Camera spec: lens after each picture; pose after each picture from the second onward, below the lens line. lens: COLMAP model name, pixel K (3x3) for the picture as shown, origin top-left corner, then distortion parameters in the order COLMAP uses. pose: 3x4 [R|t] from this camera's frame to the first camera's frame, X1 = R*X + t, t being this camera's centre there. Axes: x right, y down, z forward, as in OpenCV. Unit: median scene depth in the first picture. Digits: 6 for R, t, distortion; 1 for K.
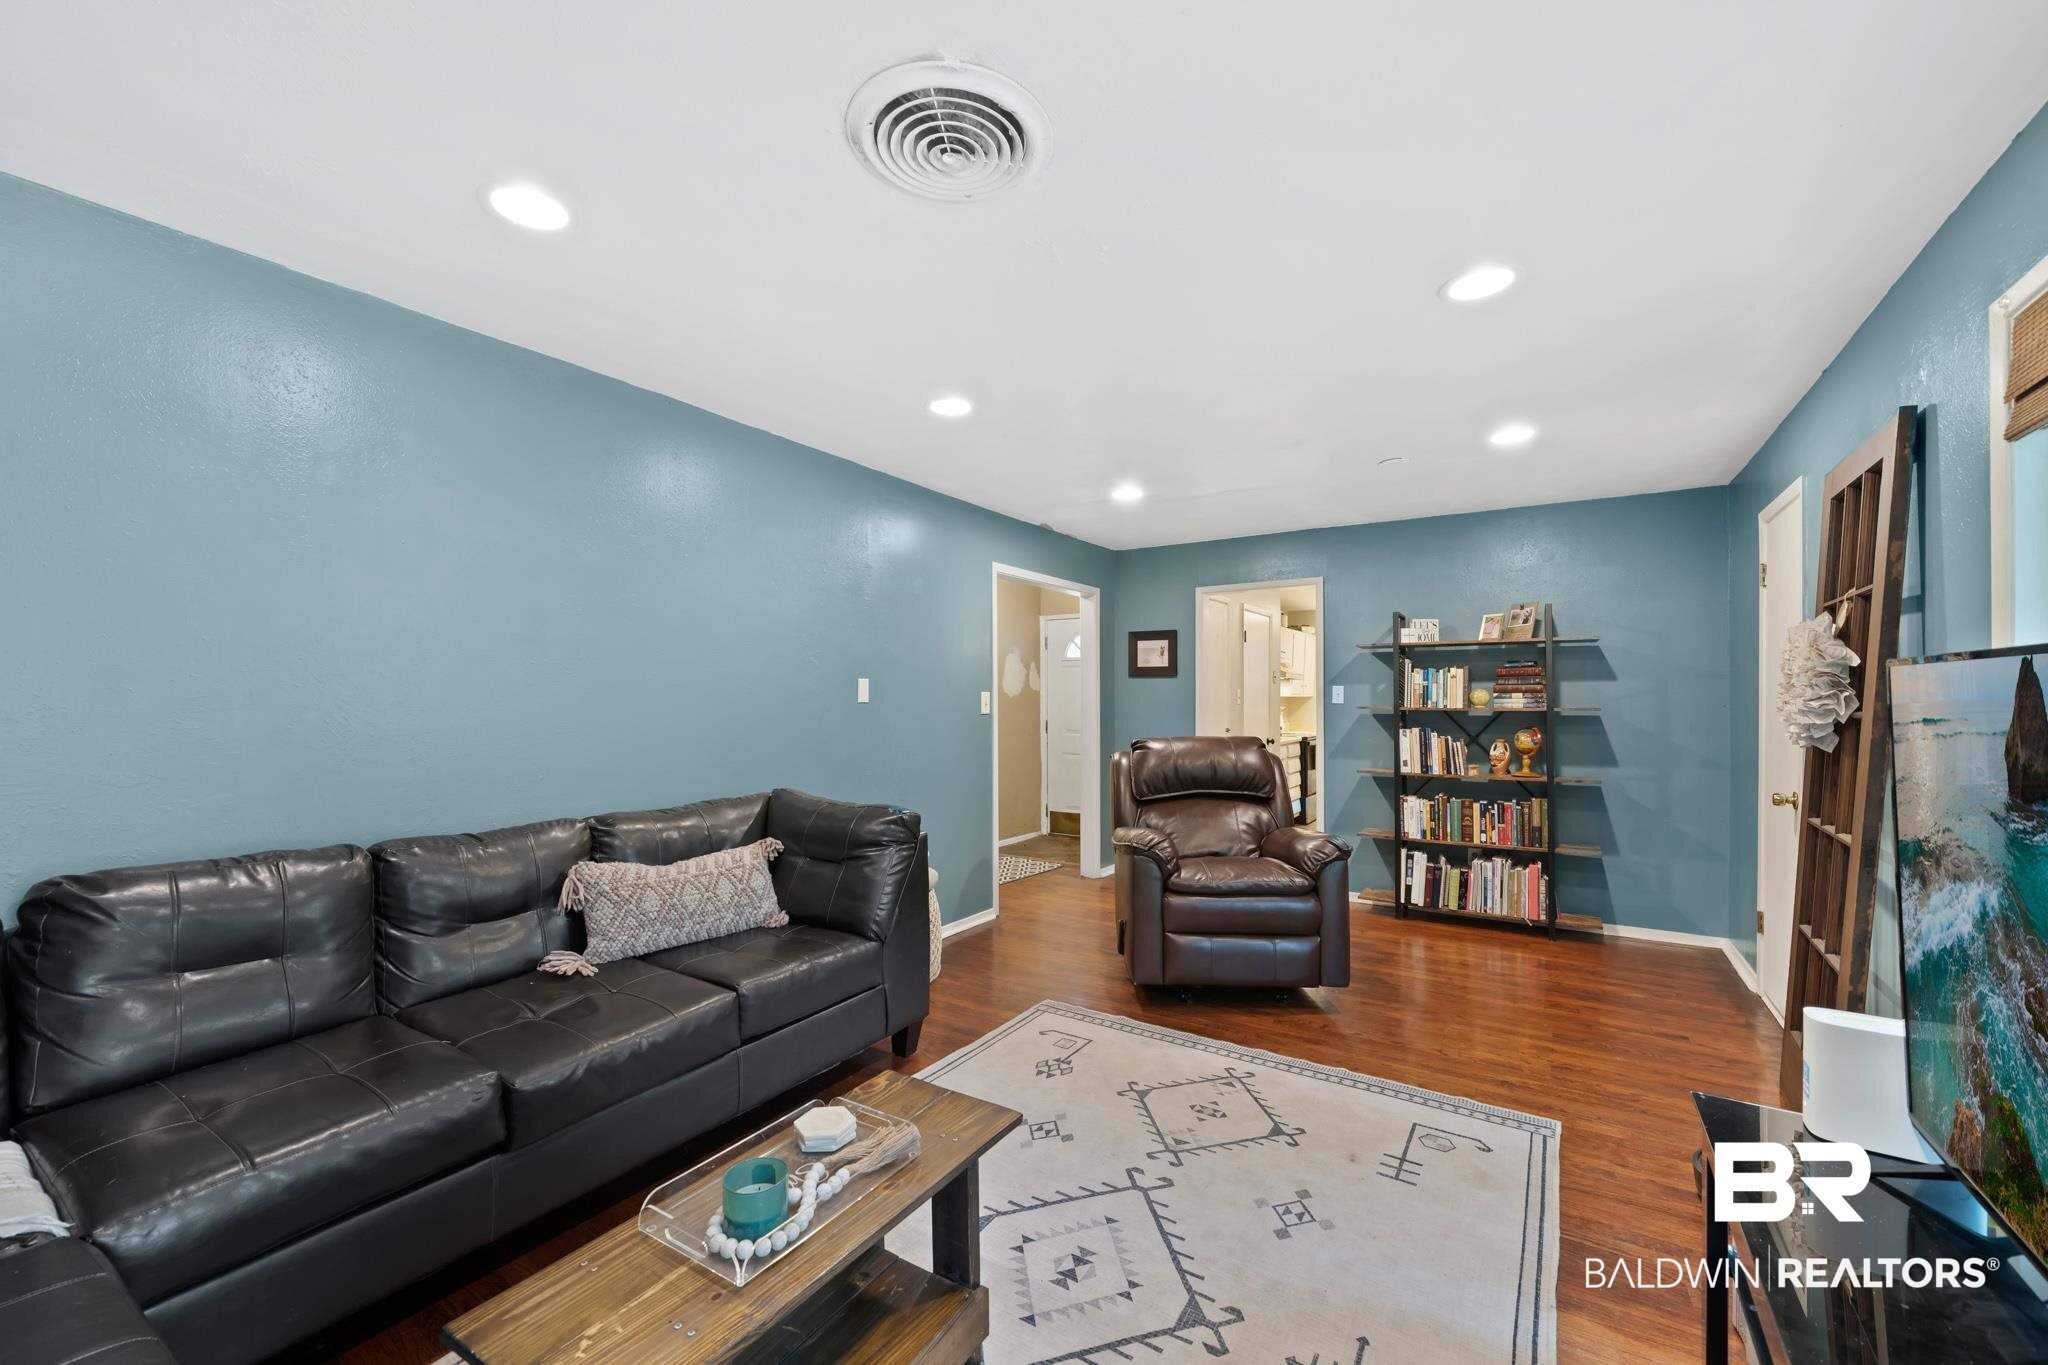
lens RADIAL K [[811.6, 0, 1026.1], [0, 811.6, 699.6], [0, 0, 1]] dist [-0.002206, -0.000169]
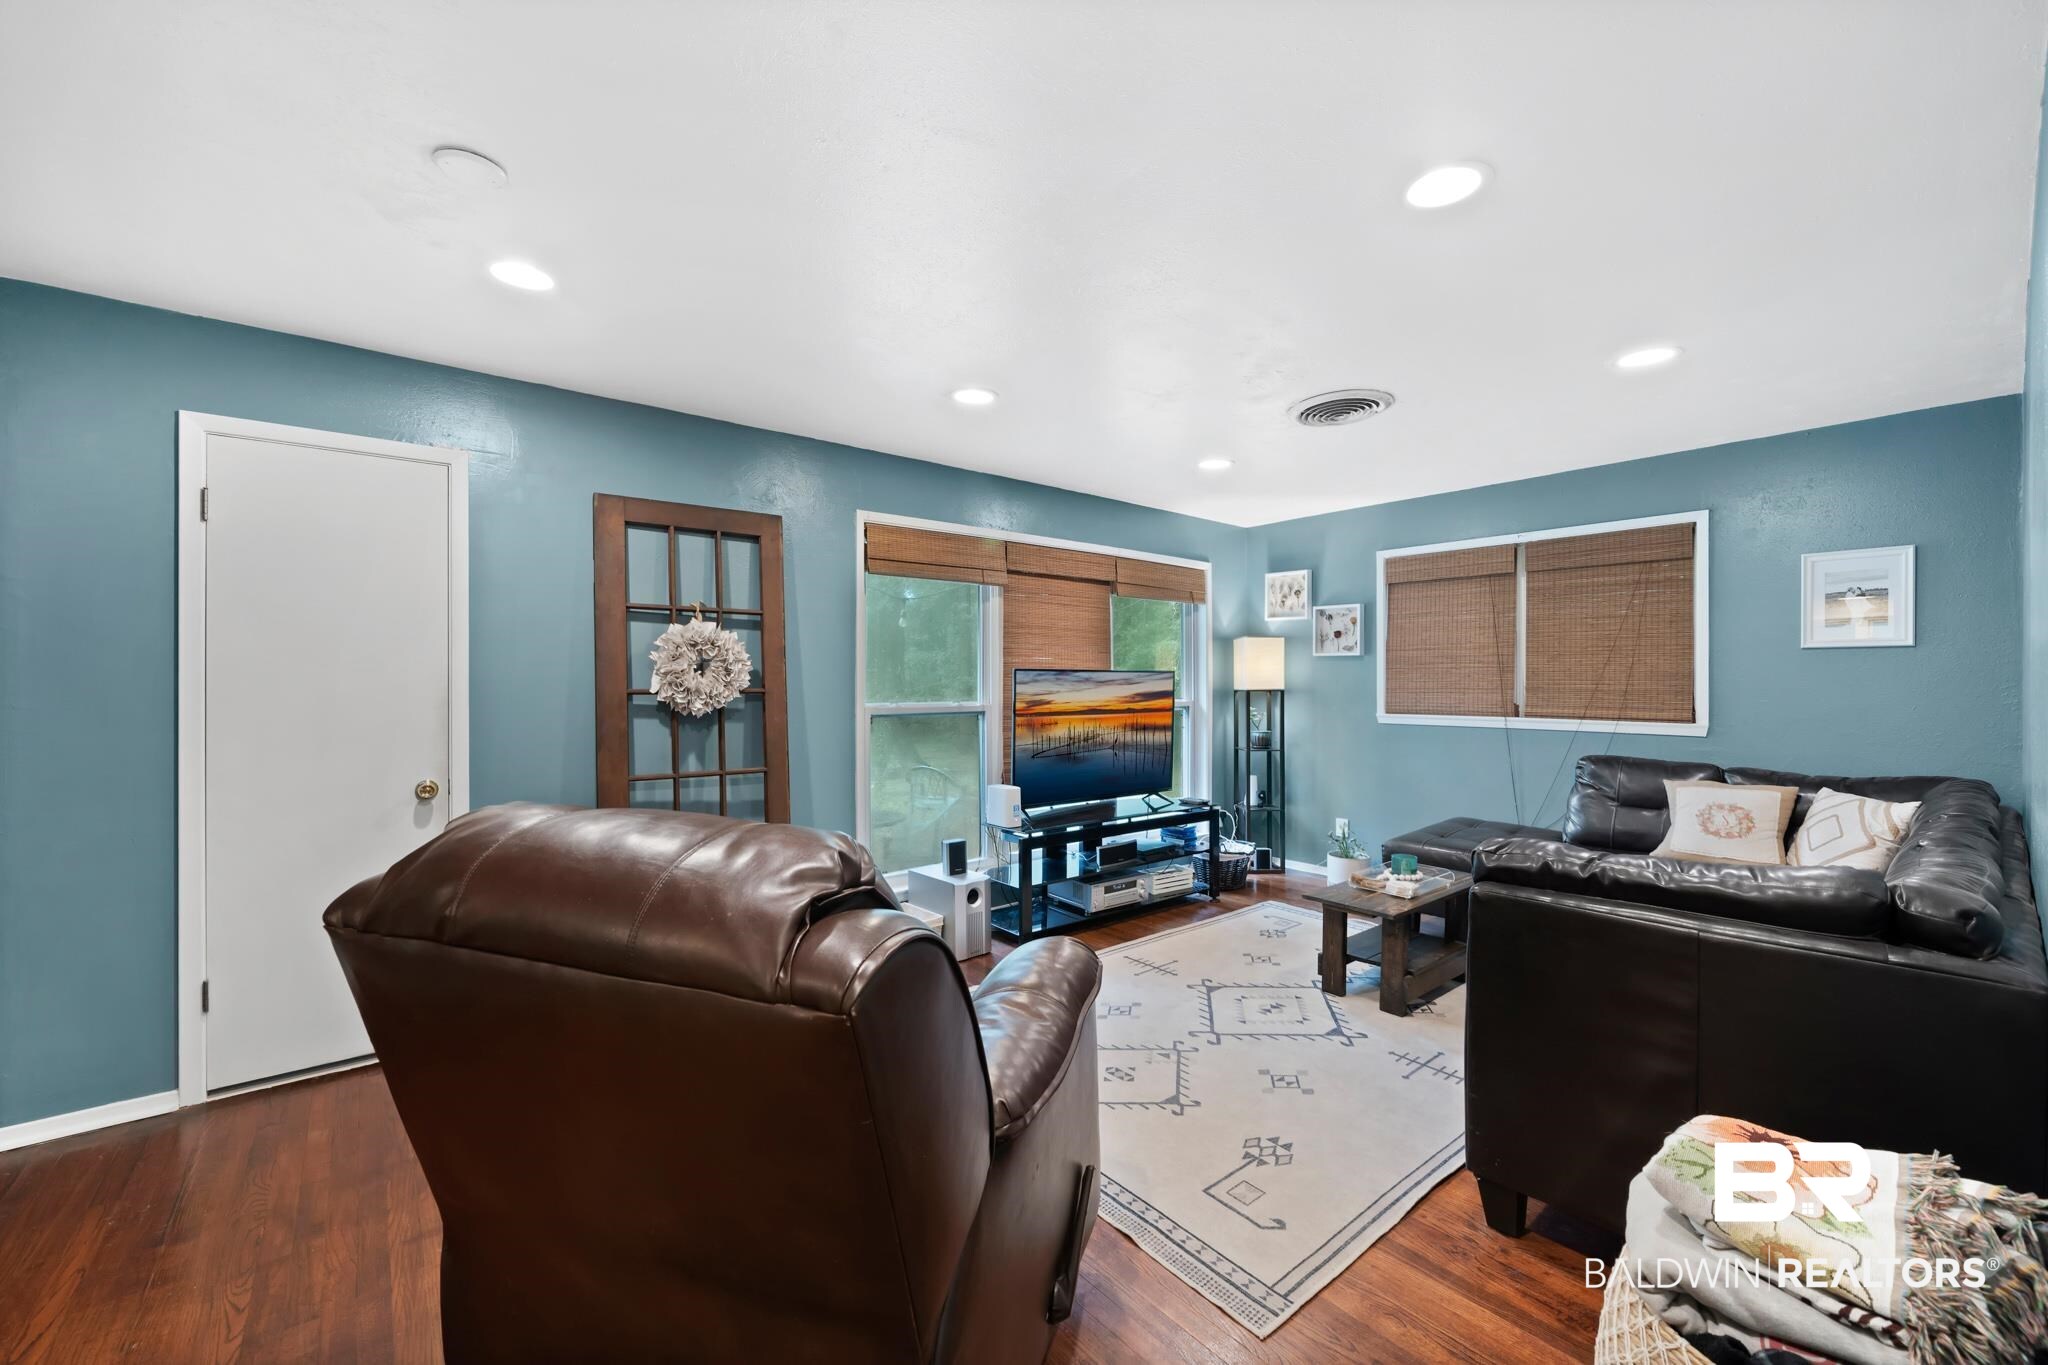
lens RADIAL K [[801.6, 0, 1024.0], [0, 801.6, 682.5], [0, 0, 1]] dist [-0.002544, -0.000322]
pose [[-0.949507, 0.000079, 0.313746, 0.016684], [-0.001370, 0.999989, -0.004396, 0.008692], [-0.313743, -0.004604, -0.949497, 1.923600]]
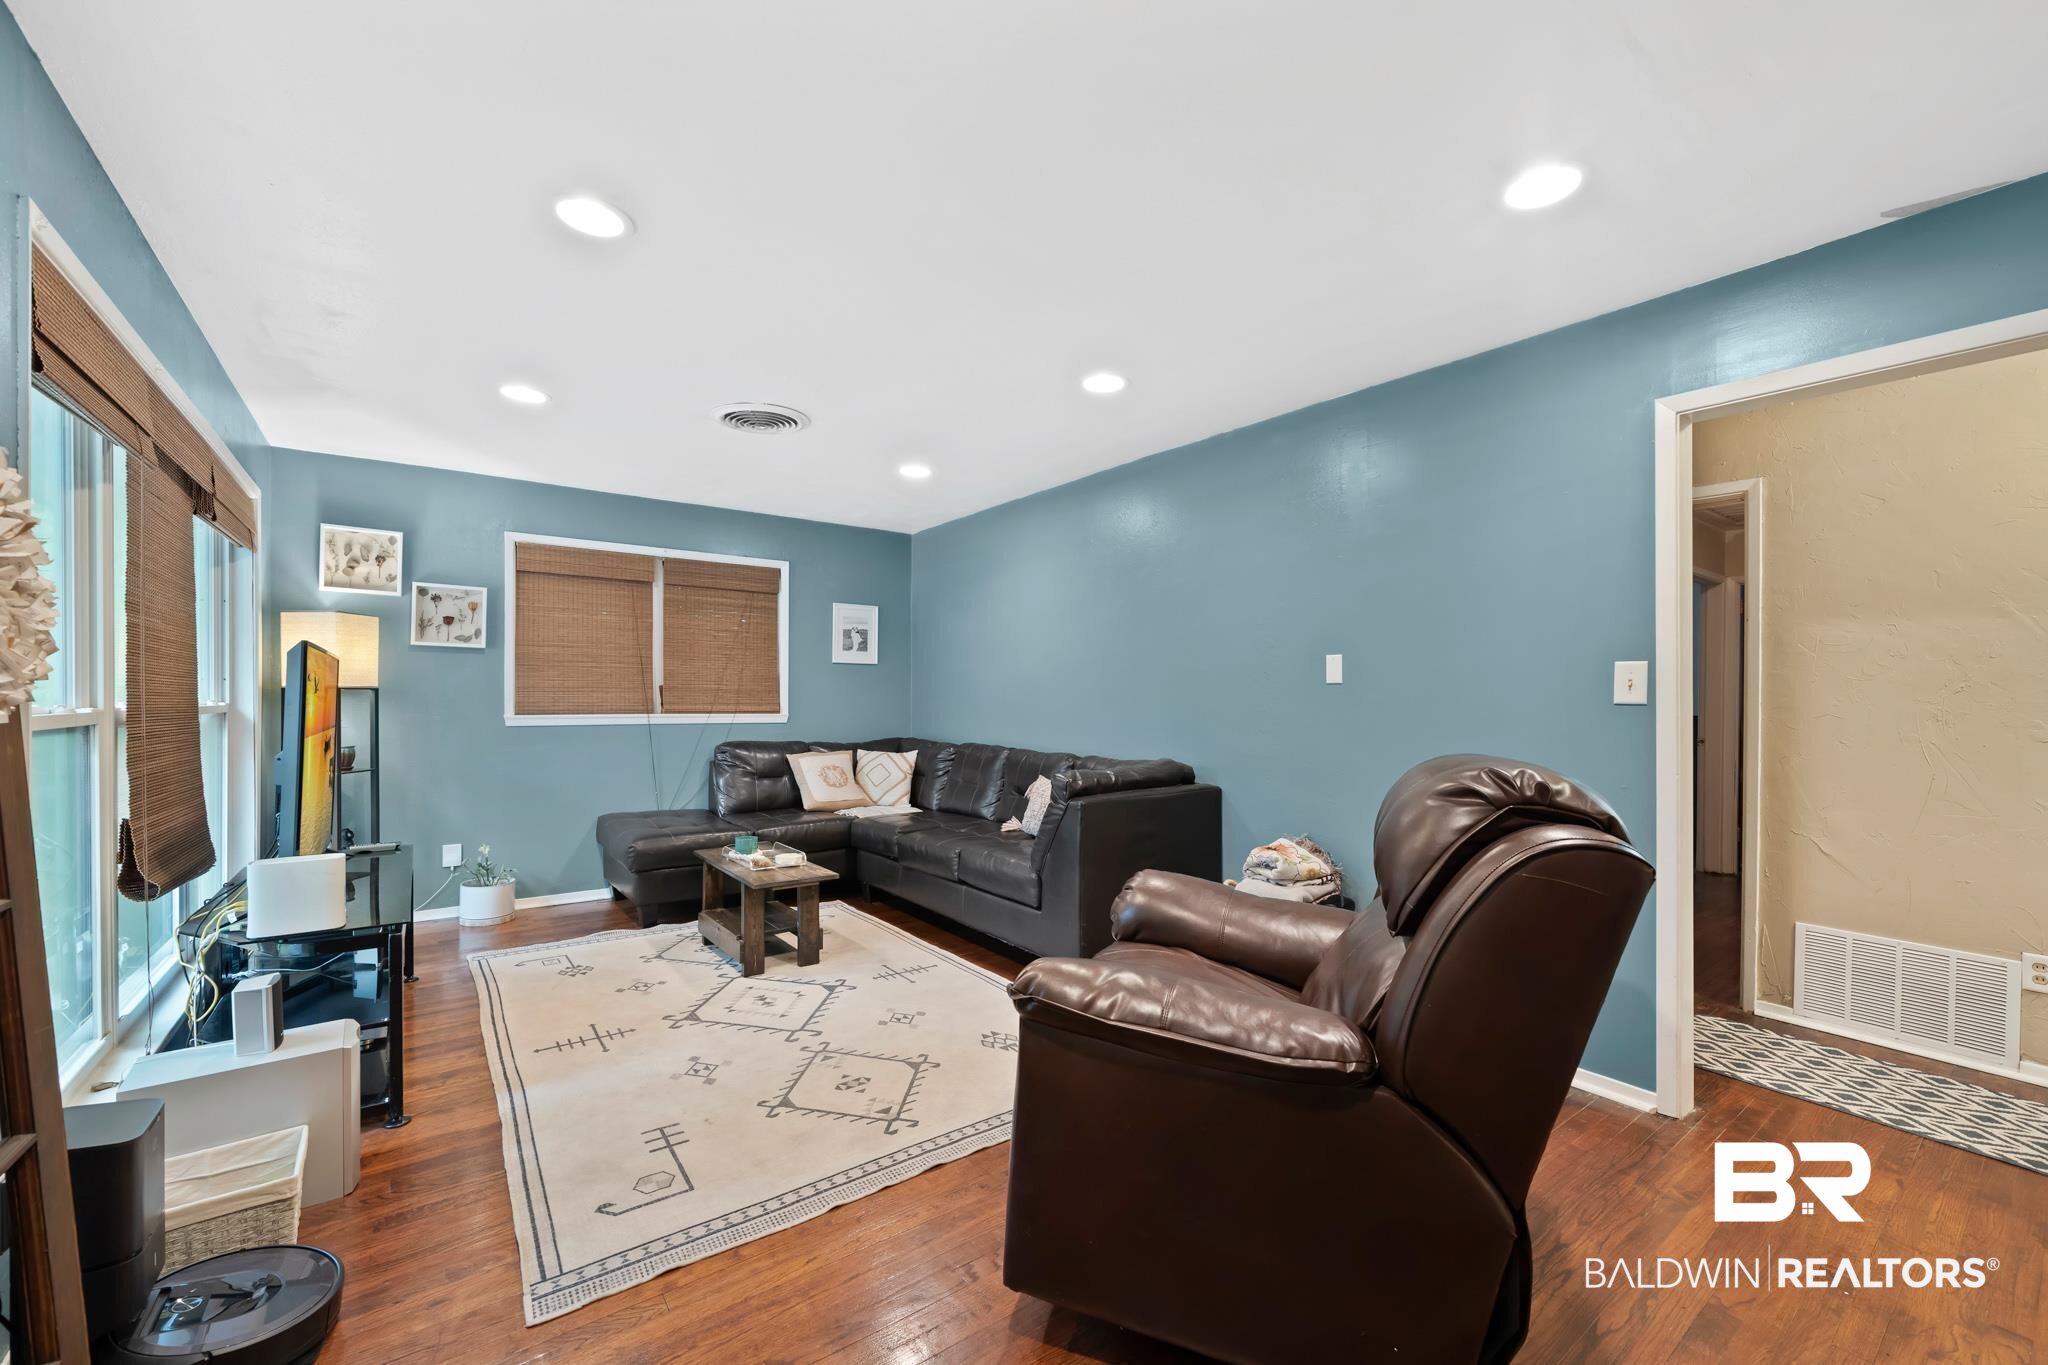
lens RADIAL K [[823.6, 0, 1016.1], [0, 823.6, 710.2], [0, 0, 1]] dist [0.001233, 0.000363]
pose [[-0.365359, 0.015607, -0.930736, 1.039104], [-0.004749, 0.999815, 0.018630, 0.025007], [0.930855, 0.011227, -0.365217, 1.480602]]
